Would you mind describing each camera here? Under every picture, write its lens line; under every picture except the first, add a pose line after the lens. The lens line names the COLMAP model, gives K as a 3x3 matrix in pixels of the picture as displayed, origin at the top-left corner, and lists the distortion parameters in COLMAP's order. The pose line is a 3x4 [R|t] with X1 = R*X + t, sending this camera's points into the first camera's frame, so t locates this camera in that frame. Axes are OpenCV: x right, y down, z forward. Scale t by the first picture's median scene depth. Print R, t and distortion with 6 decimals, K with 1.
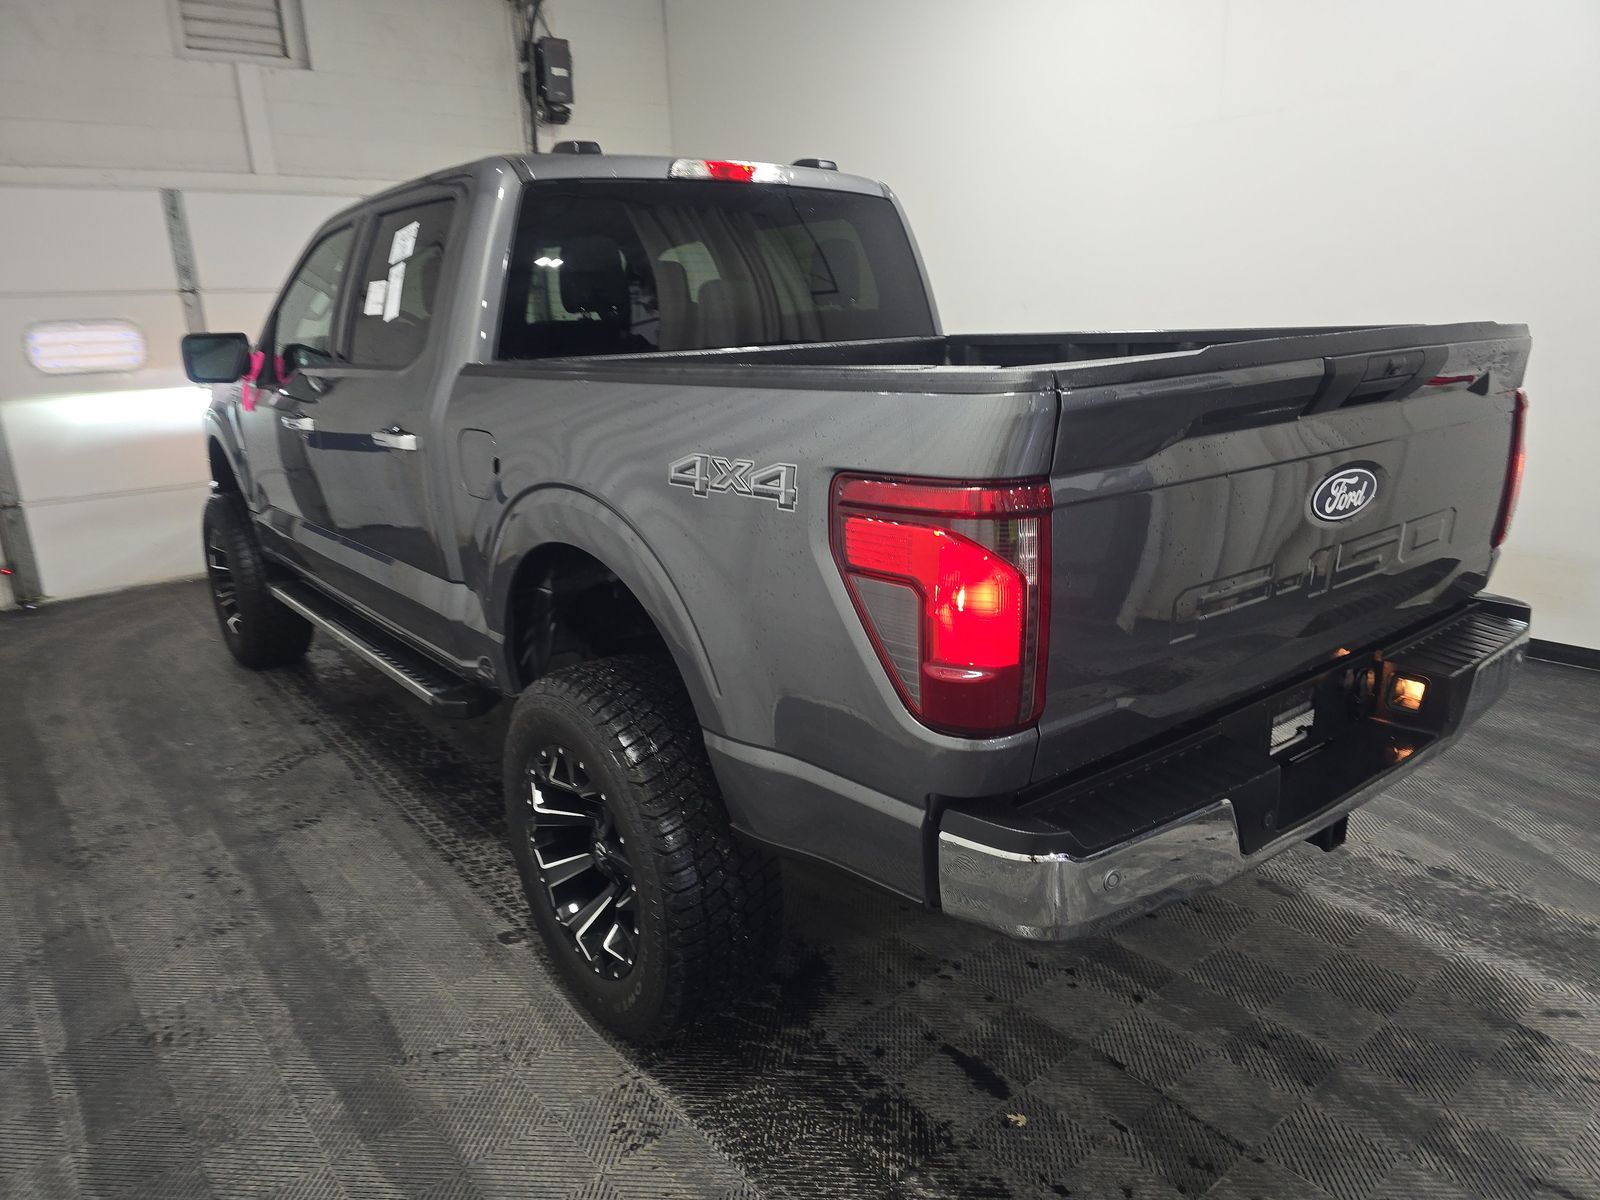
lens RADIAL K [[1059.7, 0, 804.3], [0, 1059.7, 590.3], [0, 0, 1]] dist [0.002386, 0.000563]
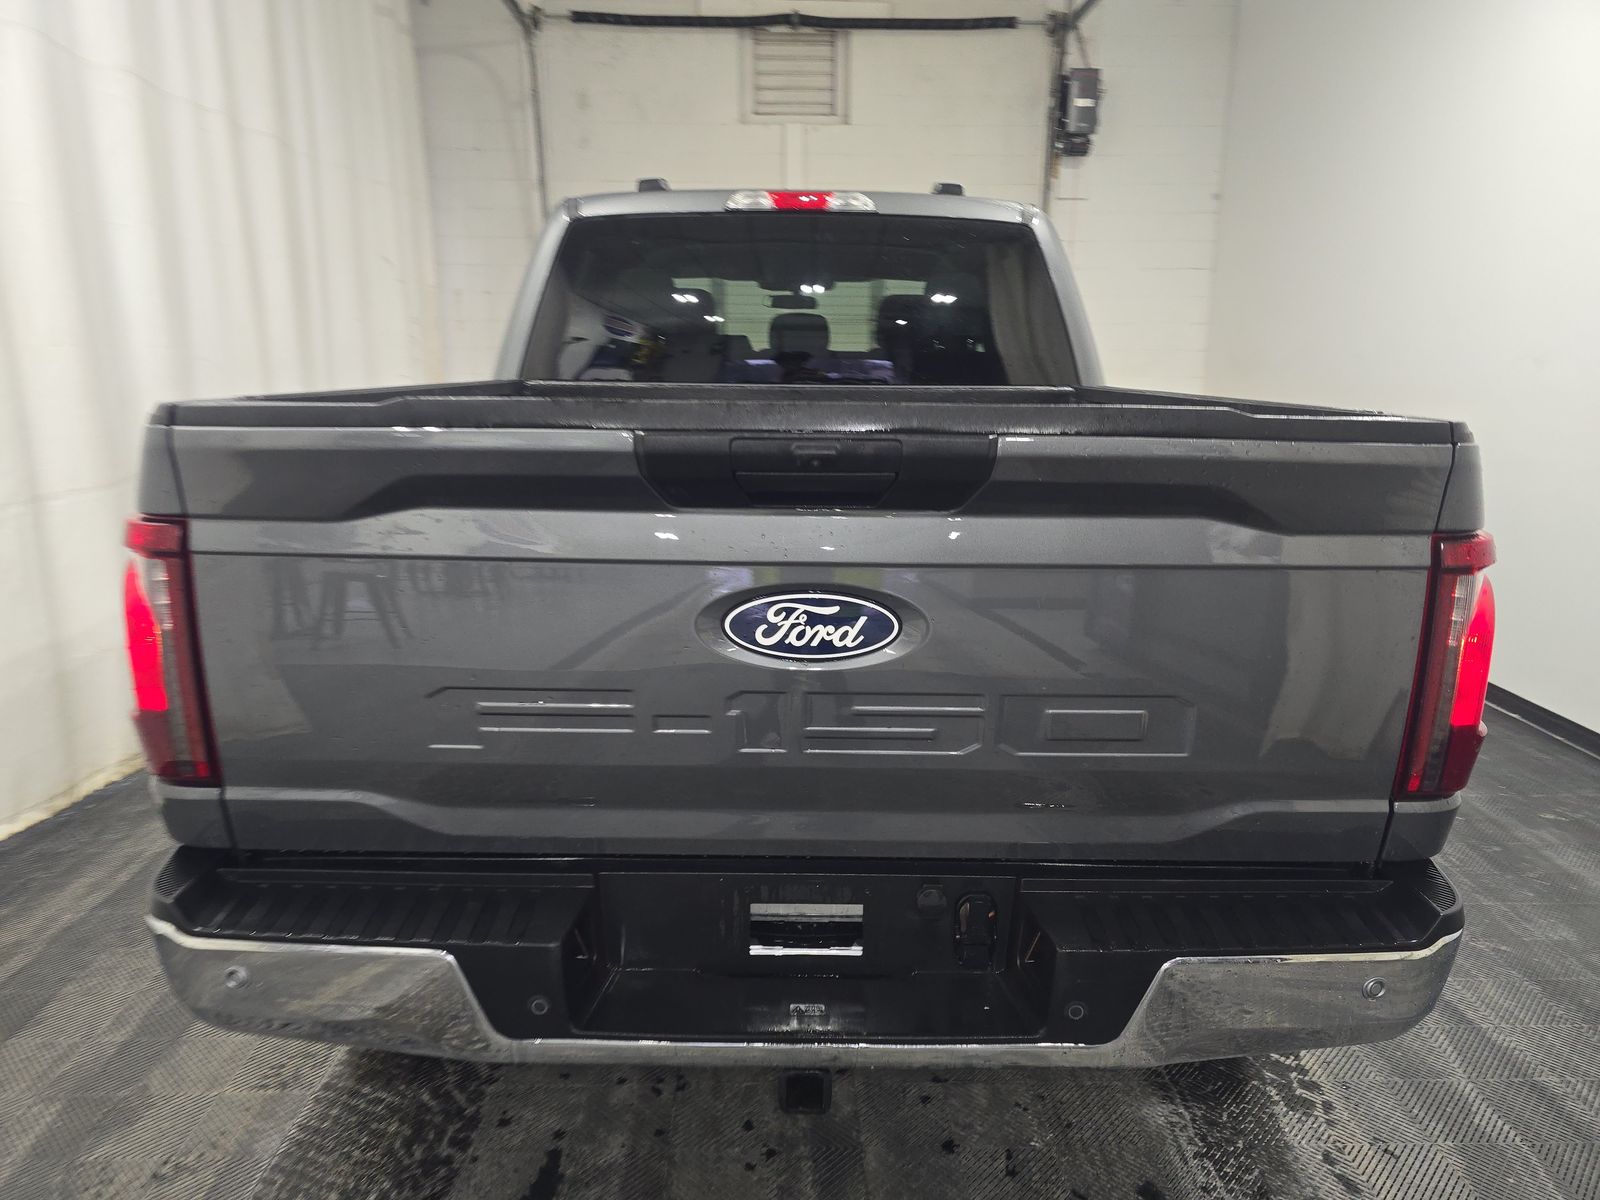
lens RADIAL K [[1059.7, 0, 796.8], [0, 1059.7, 606.9], [0, 0, 1]] dist [0.002386, 0.000563]
pose [[0.790642, 0.181889, -0.584638, 0.244411], [-0.192306, 0.980306, 0.044921, -0.035708], [0.581295, 0.076913, 0.810050, 0.113445]]
